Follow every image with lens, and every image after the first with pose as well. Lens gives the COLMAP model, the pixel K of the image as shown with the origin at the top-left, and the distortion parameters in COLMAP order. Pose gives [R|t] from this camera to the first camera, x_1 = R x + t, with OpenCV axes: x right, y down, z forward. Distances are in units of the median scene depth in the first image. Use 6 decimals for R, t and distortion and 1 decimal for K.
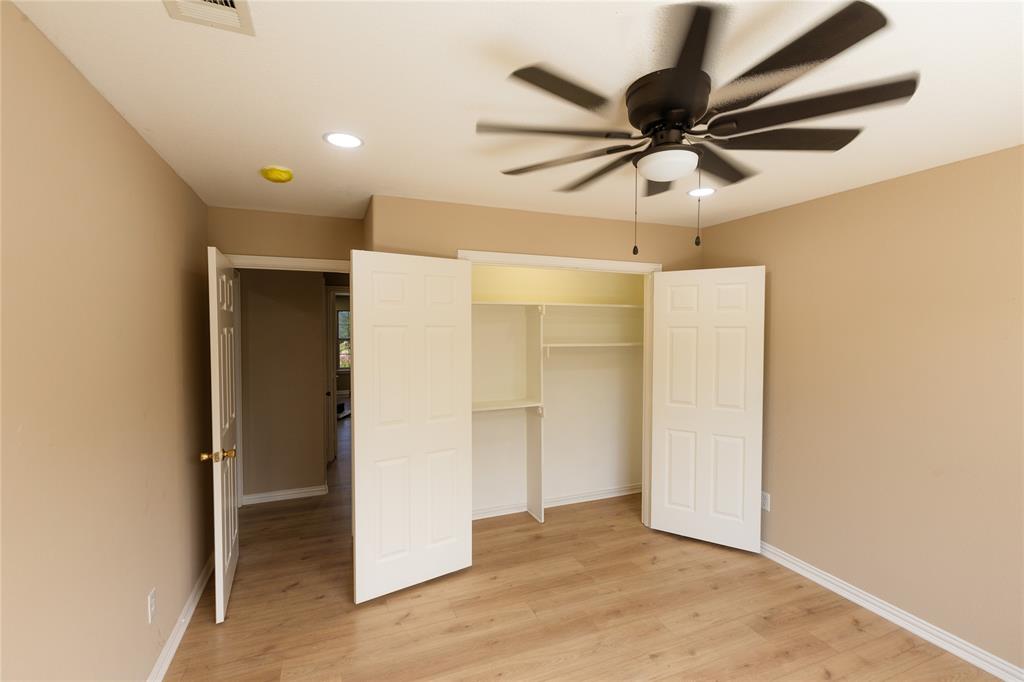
lens RADIAL K [[458.3, 0, 511.3], [0, 458.3, 342.2], [0, 0, 1]] dist [0.001802, 0.000392]
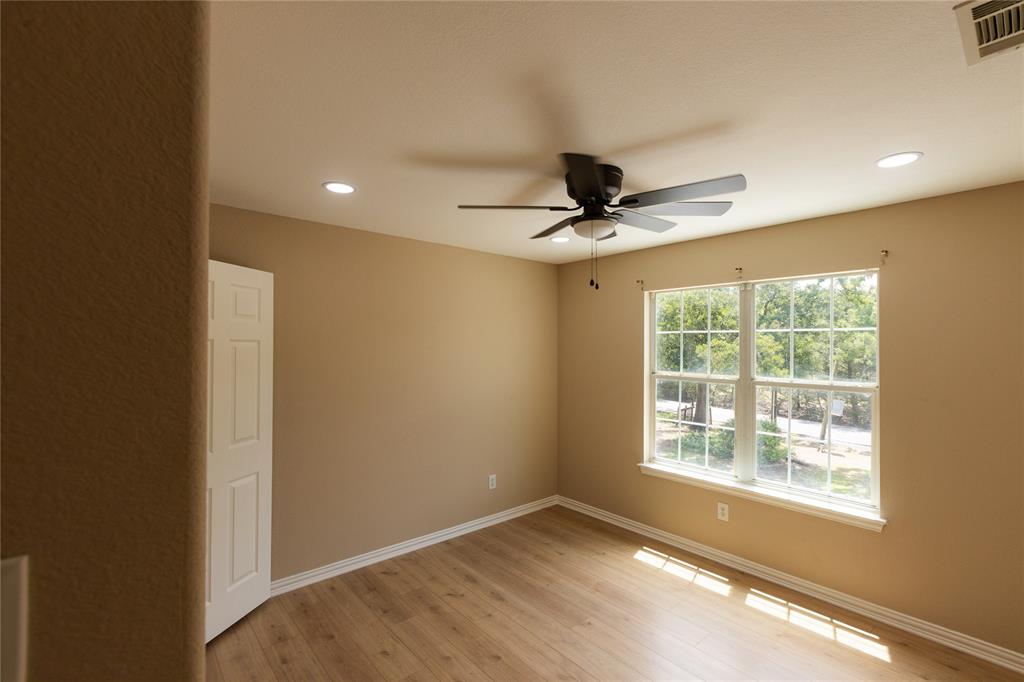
lens RADIAL K [[458.3, 0, 511.3], [0, 458.3, 342.2], [0, 0, 1]] dist [0.001802, 0.000392]
pose [[-0.320478, 0.000280, 0.947256, -0.535171], [0.022433, 0.999722, 0.007294, -0.031053], [-0.946990, 0.023588, -0.320395, 1.003019]]
